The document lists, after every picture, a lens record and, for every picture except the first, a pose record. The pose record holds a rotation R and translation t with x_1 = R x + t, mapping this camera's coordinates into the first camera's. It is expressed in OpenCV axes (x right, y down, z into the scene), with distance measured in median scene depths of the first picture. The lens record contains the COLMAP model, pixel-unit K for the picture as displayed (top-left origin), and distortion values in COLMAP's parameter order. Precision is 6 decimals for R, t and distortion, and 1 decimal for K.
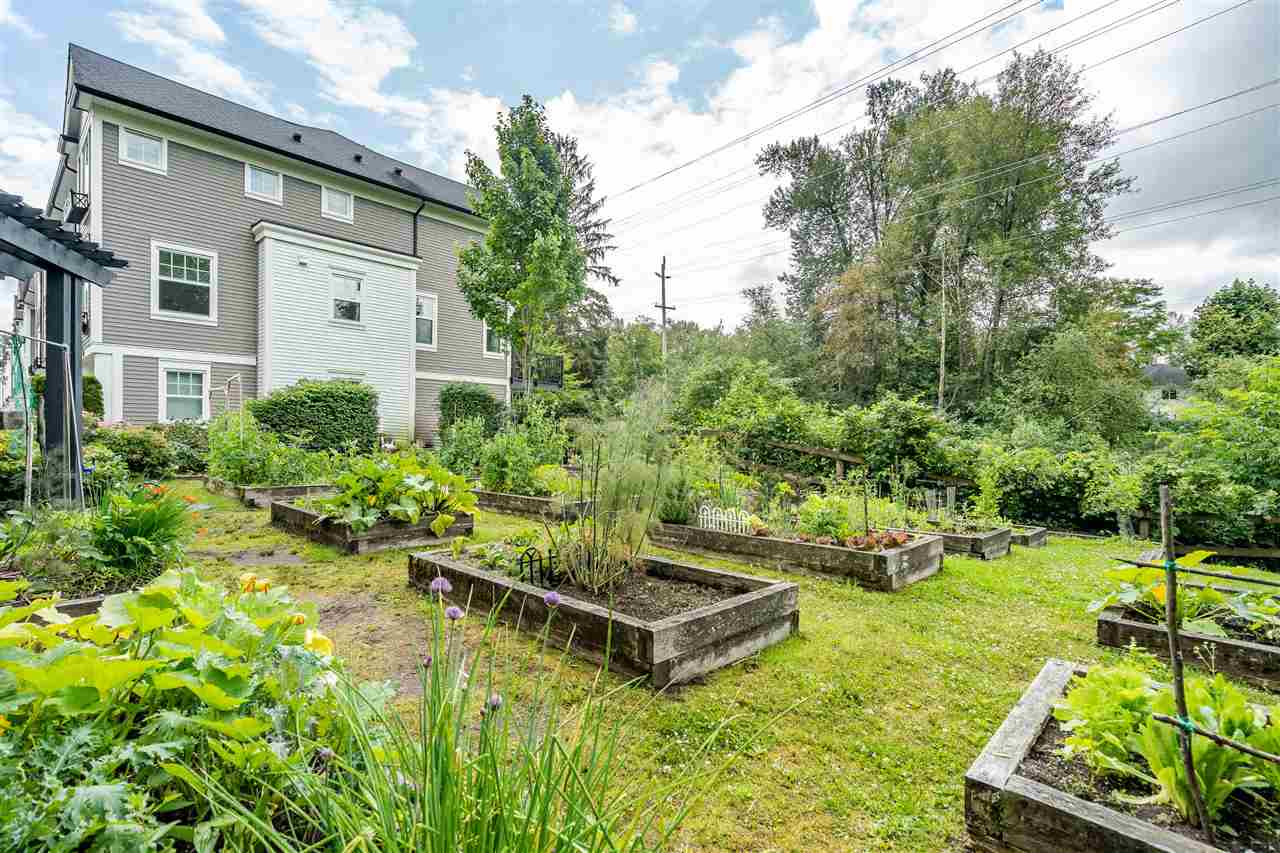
lens RADIAL K [[578.4, 0, 640.0], [0, 578.4, 426.5], [0, 0, 1]] dist [-0.001362, -0.000556]
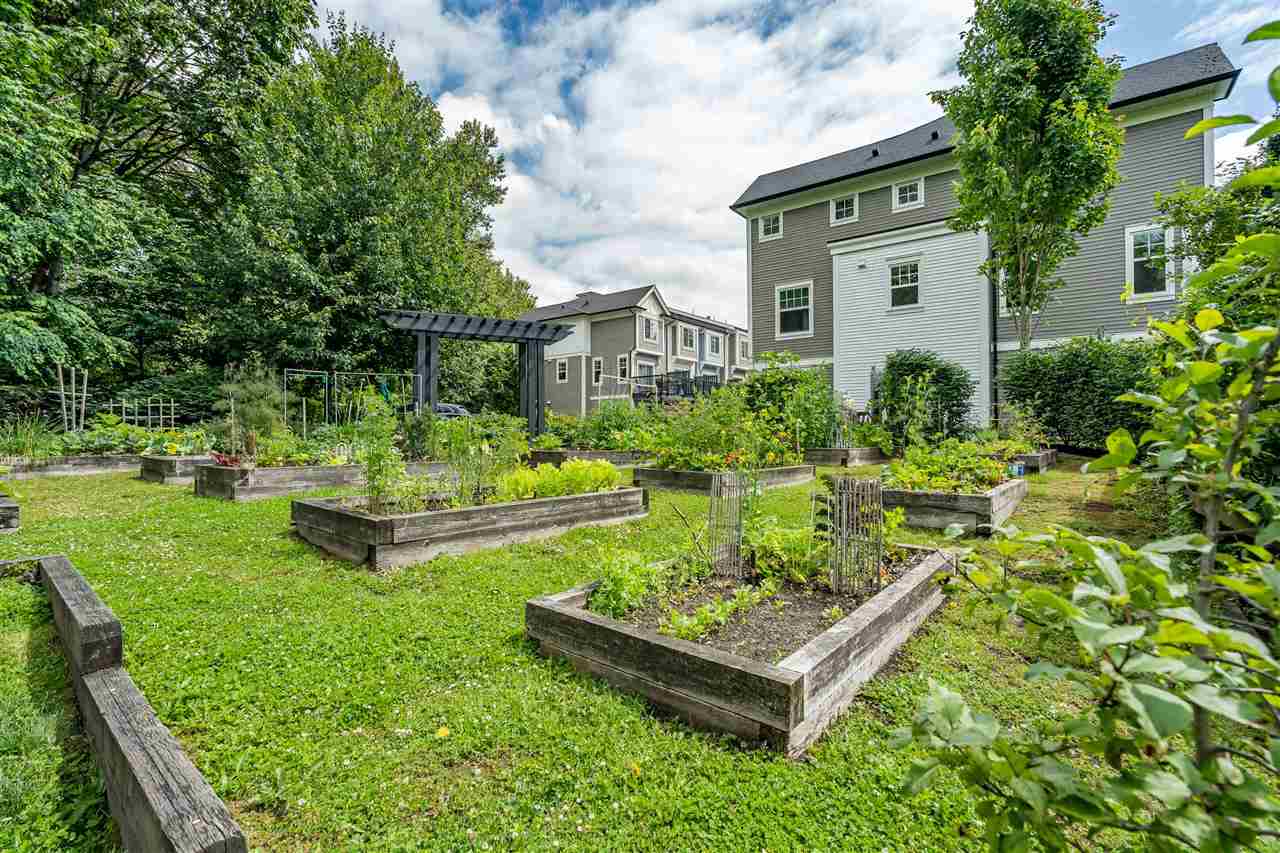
lens RADIAL K [[578.4, 0, 640.0], [0, 578.4, 426.5], [0, 0, 1]] dist [-0.001362, -0.000556]
pose [[0.074471, -0.001153, -0.997223, 0.521173], [0.023334, 0.999728, 0.000587, 0.015303], [0.996950, -0.023313, 0.074477, 0.517350]]
